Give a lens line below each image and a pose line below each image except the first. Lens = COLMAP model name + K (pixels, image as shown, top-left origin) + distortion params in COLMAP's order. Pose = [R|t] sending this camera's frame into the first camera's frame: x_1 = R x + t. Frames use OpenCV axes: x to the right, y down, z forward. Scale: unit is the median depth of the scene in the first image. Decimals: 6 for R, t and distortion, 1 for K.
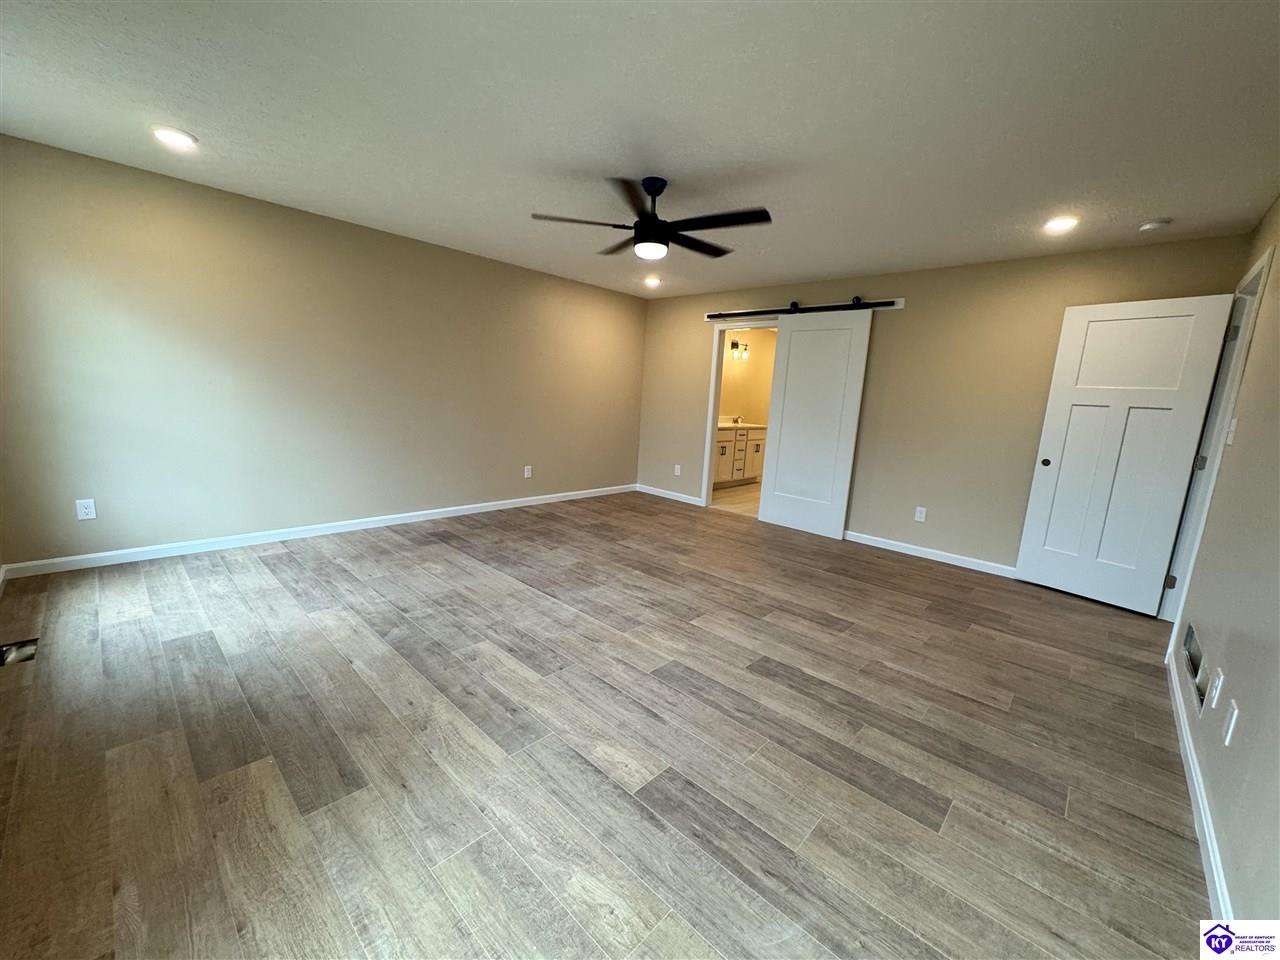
lens RADIAL K [[509.9, 0, 641.0], [0, 509.9, 481.0], [0, 0, 1]] dist [-0.003021, 0.000155]
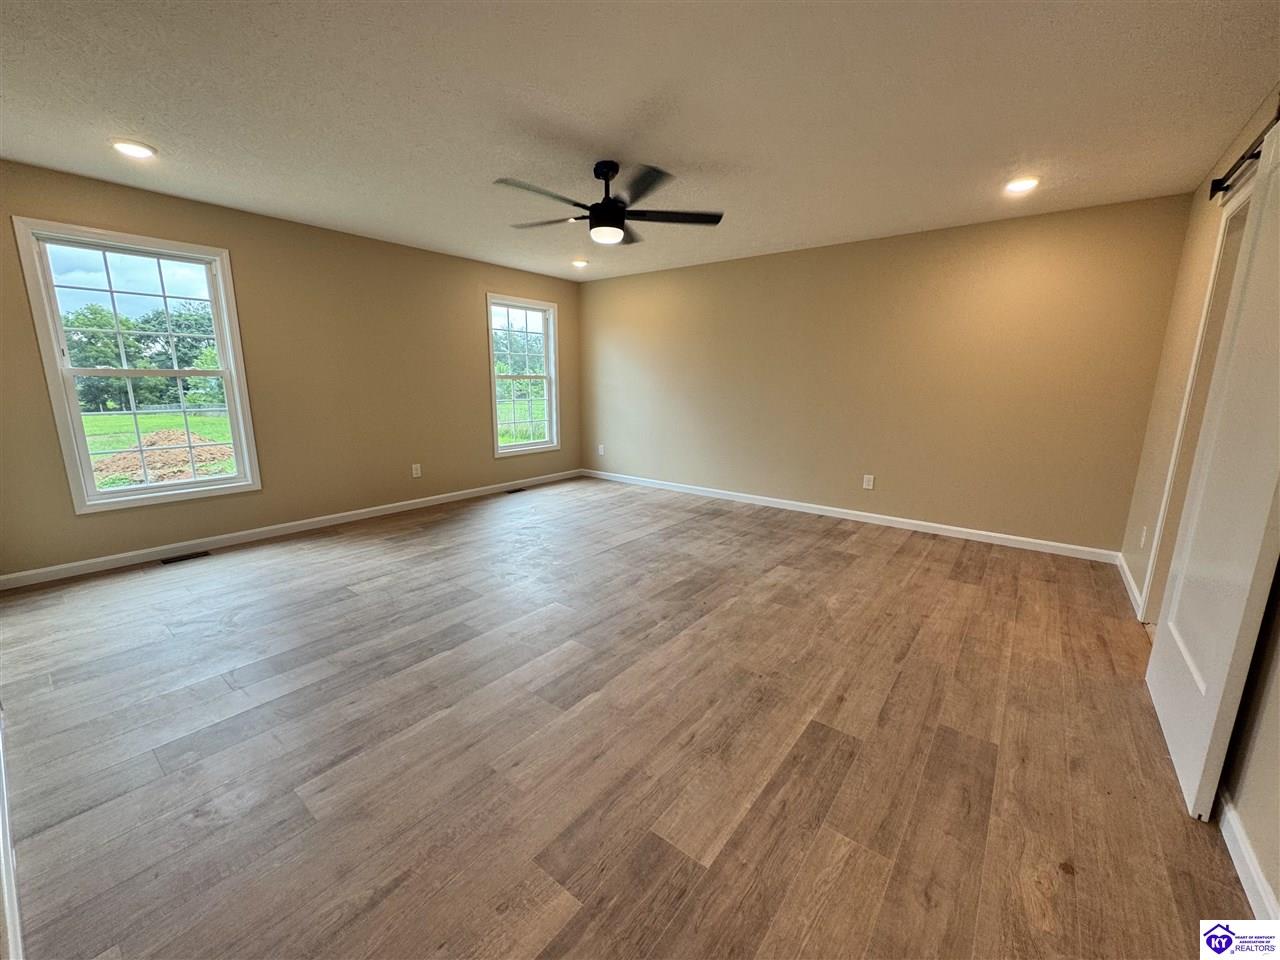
lens RADIAL K [[509.9, 0, 641.0], [0, 509.9, 481.0], [0, 0, 1]] dist [-0.003021, 0.000155]
pose [[0.090593, 0.138087, -0.986268, 0.819775], [-0.169275, 0.978065, 0.121390, -0.083241], [0.981396, 0.155953, 0.111981, 0.773888]]
